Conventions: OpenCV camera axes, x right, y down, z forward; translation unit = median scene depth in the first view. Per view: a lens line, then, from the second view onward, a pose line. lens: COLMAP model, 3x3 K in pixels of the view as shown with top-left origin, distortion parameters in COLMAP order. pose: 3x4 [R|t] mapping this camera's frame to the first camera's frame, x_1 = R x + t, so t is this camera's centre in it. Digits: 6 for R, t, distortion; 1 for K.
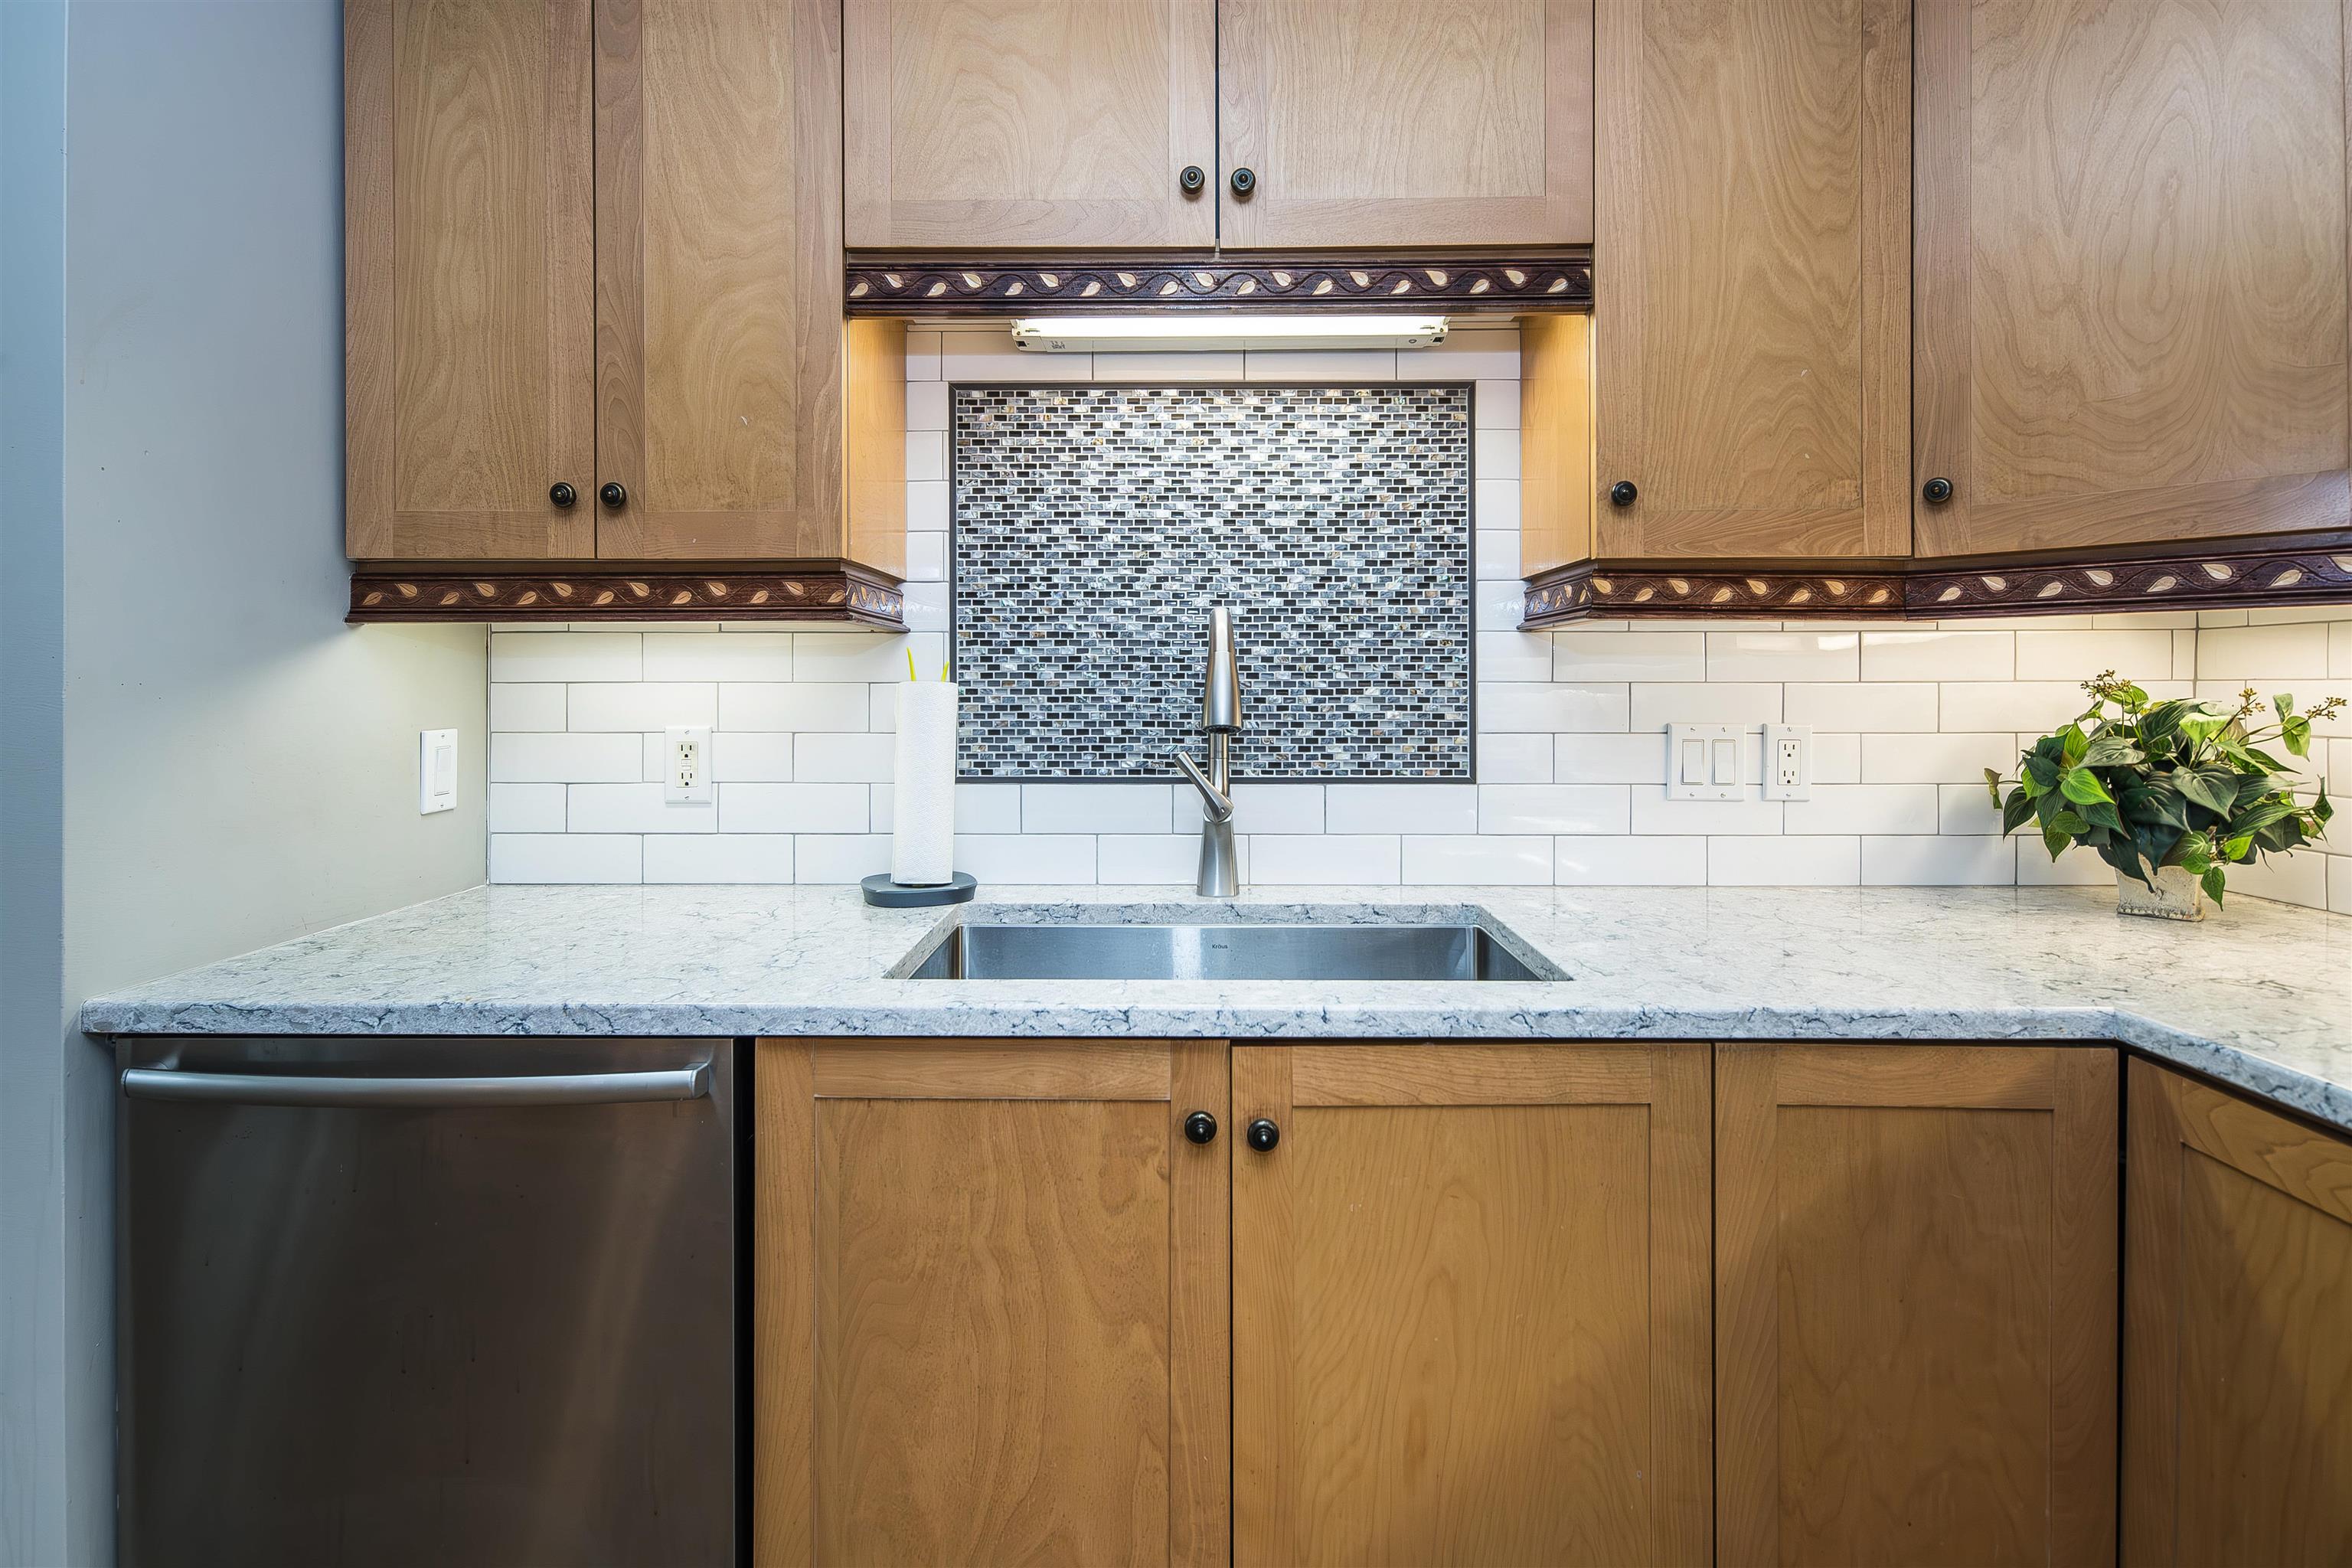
lens RADIAL K [[1170.0, 0, 1176.0], [0, 1170.0, 684.3], [0, 0, 1]] dist [0.001101, 0.000089]
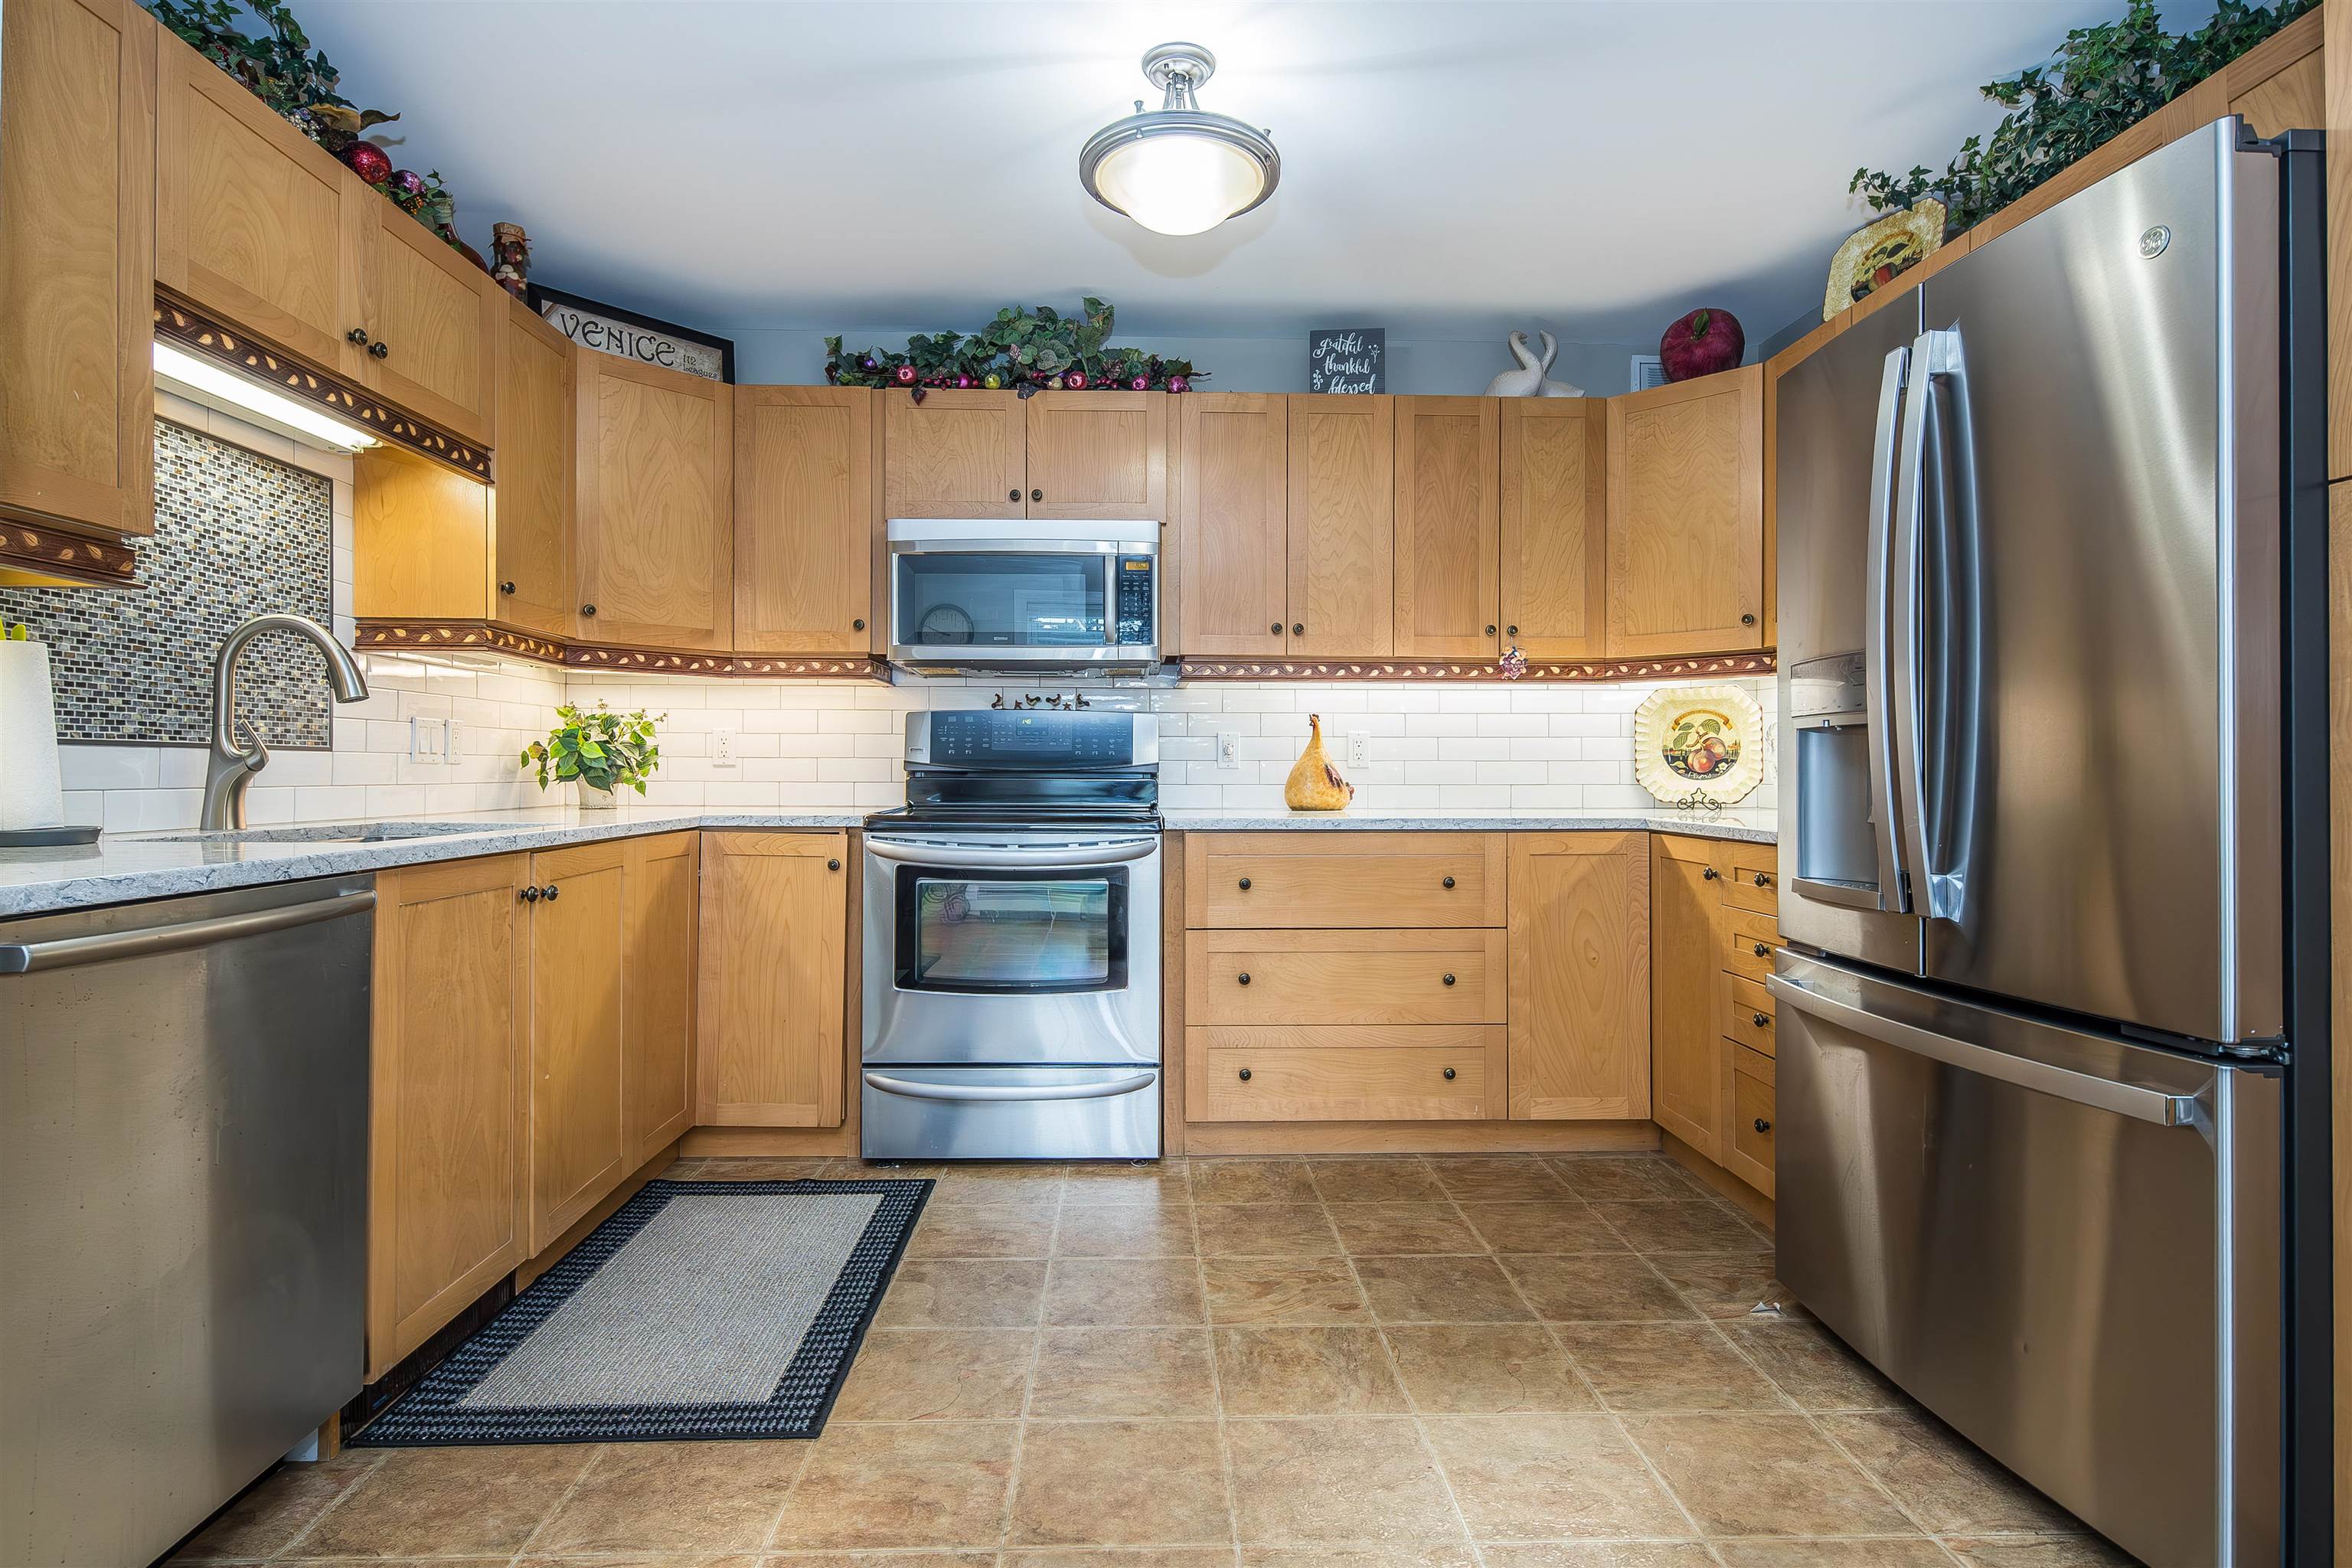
lens RADIAL K [[1184.2, 0, 1176.0], [0, 1184.2, 784.0], [0, 0, 1]] dist [-0.000072, -0.000216]
pose [[-0.052299, -0.009093, 0.998590, -1.291952], [-0.005903, 0.999944, 0.008796, 0.106527], [-0.998614, -0.005434, -0.052349, 0.010619]]
